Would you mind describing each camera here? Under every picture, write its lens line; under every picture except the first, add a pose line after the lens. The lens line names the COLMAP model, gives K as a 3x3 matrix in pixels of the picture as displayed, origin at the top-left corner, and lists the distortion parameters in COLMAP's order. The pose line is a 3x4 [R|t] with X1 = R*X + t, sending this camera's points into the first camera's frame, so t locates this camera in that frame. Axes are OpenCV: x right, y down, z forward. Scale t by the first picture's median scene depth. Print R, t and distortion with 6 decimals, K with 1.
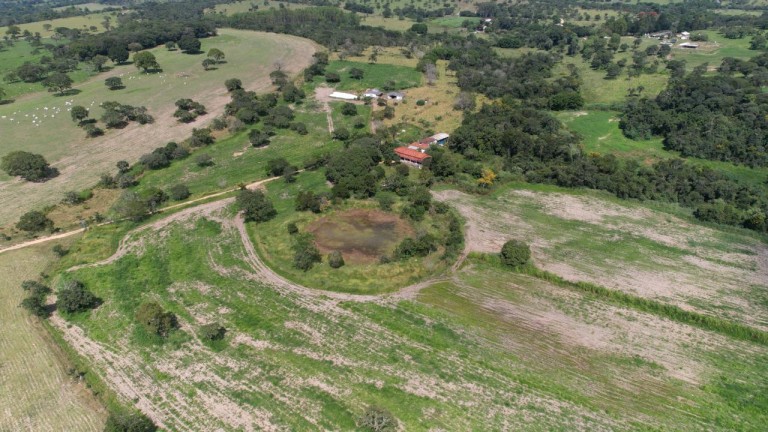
lens RADIAL K [[490.7, 0, 386.5], [0, 490.7, 217.2], [0, 0, 1]] dist [-0.081164, 0.076016]
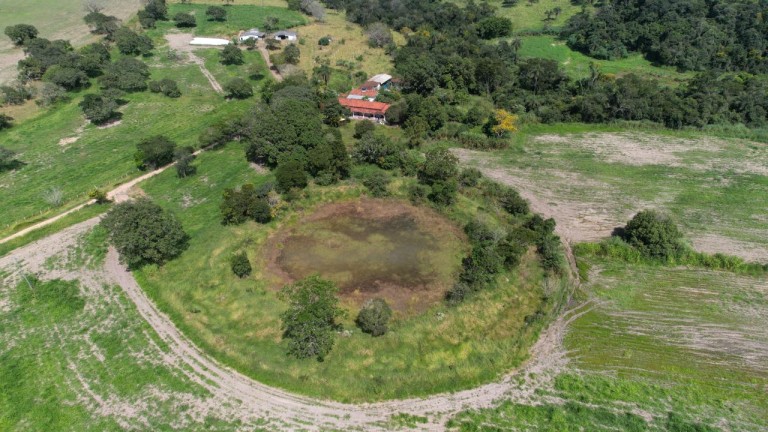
lens RADIAL K [[490.7, 0, 386.5], [0, 490.7, 217.2], [0, 0, 1]] dist [-0.081164, 0.076016]
pose [[0.936952, -0.179624, 0.299762, -0.139552], [0.160346, 0.983136, 0.087931, -0.031948], [-0.310501, -0.034322, 0.949953, 0.348134]]
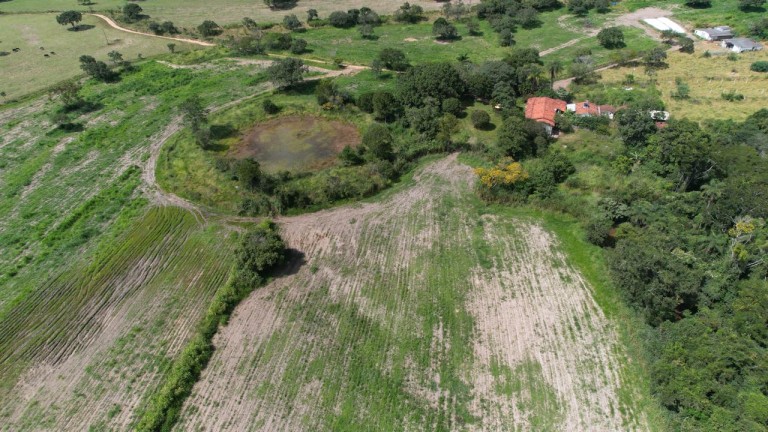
lens RADIAL K [[490.7, 0, 386.5], [0, 490.7, 217.2], [0, 0, 1]] dist [-0.081164, 0.076016]
pose [[0.422733, 0.520716, -0.741723, 0.486238], [-0.400816, 0.841475, 0.362307, -0.156788], [0.812800, 0.144135, 0.564430, 0.502382]]
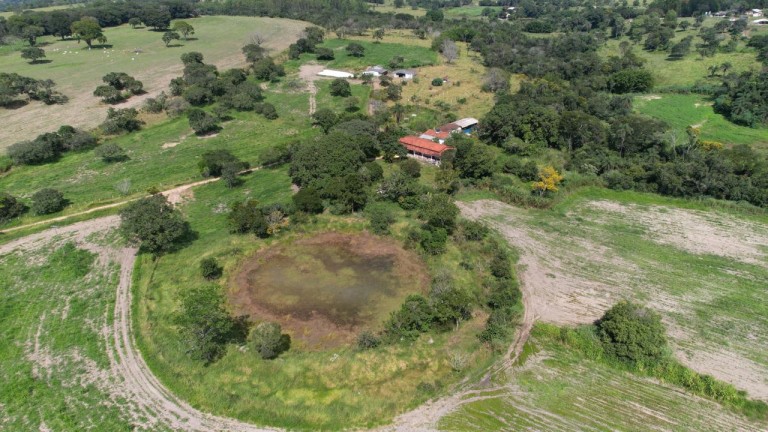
lens RADIAL K [[490.7, 0, 386.5], [0, 490.7, 217.2], [0, 0, 1]] dist [-0.081164, 0.076016]
pose [[0.999610, 0.006981, -0.027022, 0.017582], [-0.007326, 0.999893, -0.012687, -0.021506], [0.026930, 0.012880, 0.999554, 0.323540]]
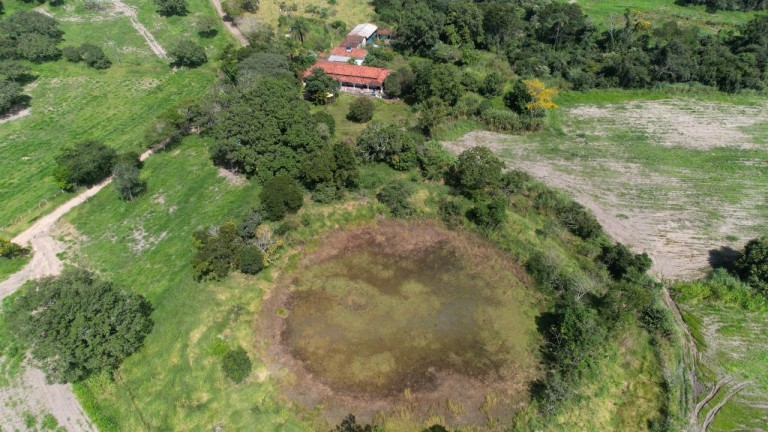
lens RADIAL K [[490.7, 0, 386.5], [0, 490.7, 217.2], [0, 0, 1]] dist [-0.081164, 0.076016]
pose [[0.895839, -0.274484, 0.349472, -0.135816], [0.195801, 0.949786, 0.244068, -0.099066], [-0.398916, -0.150218, 0.904599, 0.478813]]
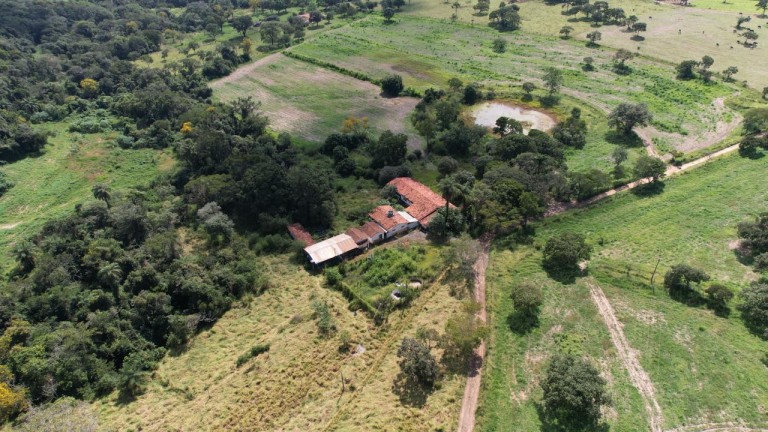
lens RADIAL K [[490.7, 0, 386.5], [0, 490.7, 217.2], [0, 0, 1]] dist [-0.081164, 0.076016]
pose [[-0.970539, -0.101562, 0.218493, -0.034722], [0.140519, 0.498048, 0.855689, -0.583805], [-0.195725, 0.861182, -0.469103, 1.264297]]
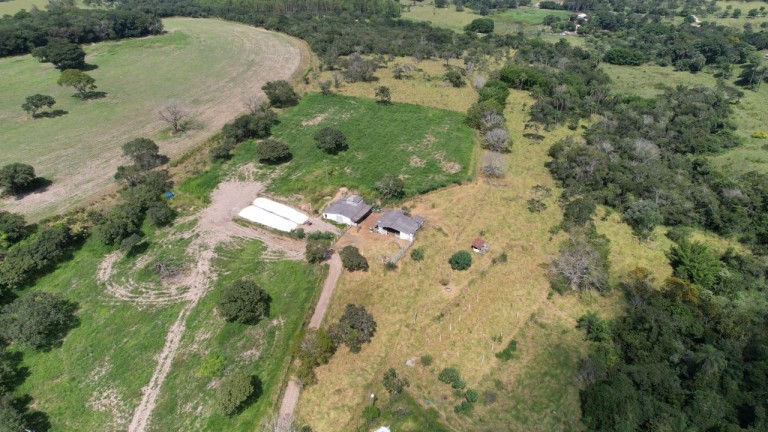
lens RADIAL K [[490.7, 0, 386.5], [0, 490.7, 217.2], [0, 0, 1]] dist [-0.081164, 0.076016]
pose [[0.992095, 0.068110, -0.105402, 0.065322], [-0.065268, 0.997411, 0.030182, -0.355298], [0.107185, -0.023064, 0.993972, 0.809075]]
